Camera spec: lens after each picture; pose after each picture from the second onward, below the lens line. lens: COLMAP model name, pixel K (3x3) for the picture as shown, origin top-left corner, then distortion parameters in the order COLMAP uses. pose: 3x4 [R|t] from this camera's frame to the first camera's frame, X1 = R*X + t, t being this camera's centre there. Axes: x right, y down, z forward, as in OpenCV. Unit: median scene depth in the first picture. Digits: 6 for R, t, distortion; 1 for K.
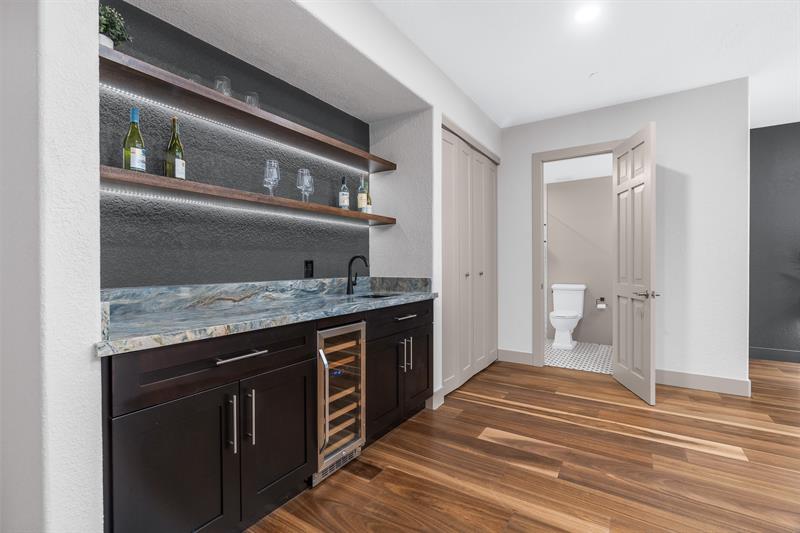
lens RADIAL K [[361.5, 0, 400.2], [0, 361.5, 263.1], [0, 0, 1]] dist [-0.001582, 0.001103]
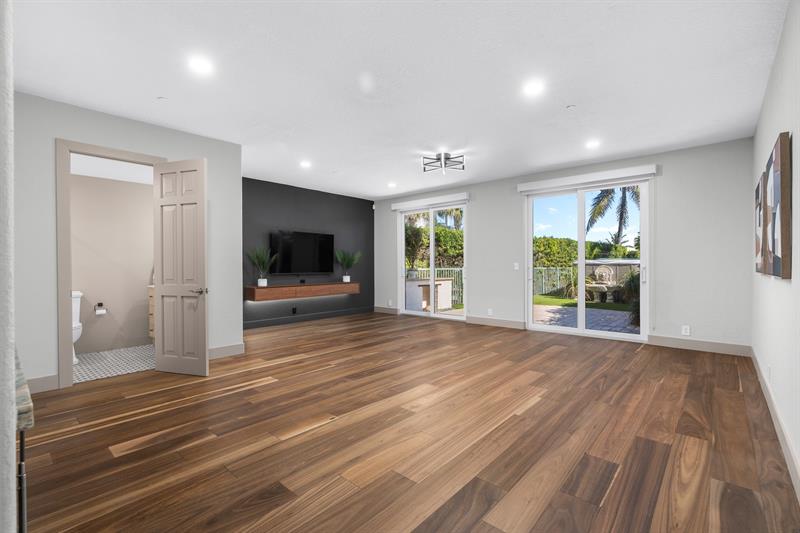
lens RADIAL K [[361.5, 0, 397.6], [0, 361.5, 264.2], [0, 0, 1]] dist [-0.001582, 0.001103]
pose [[0.156945, 0.001730, 0.987606, -0.519532], [0.005019, 0.999984, -0.002549, -0.002312], [-0.987595, 0.005357, 0.156933, 0.126167]]
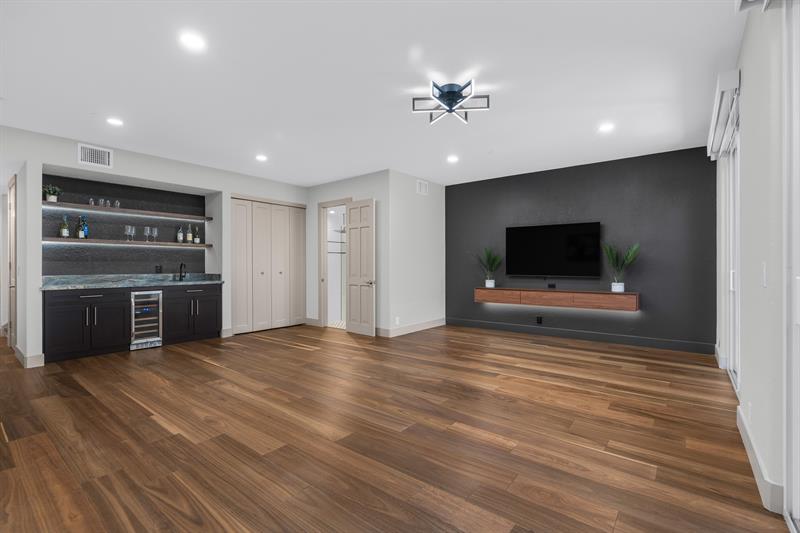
lens RADIAL K [[361.5, 0, 397.4], [0, 361.5, 266.0], [0, 0, 1]] dist [-0.001582, 0.001103]
pose [[0.994857, 0.000344, -0.101291, 1.404564], [-0.000301, 1.000000, 0.000431, -0.006058], [0.101291, -0.000398, 0.994857, -1.034912]]
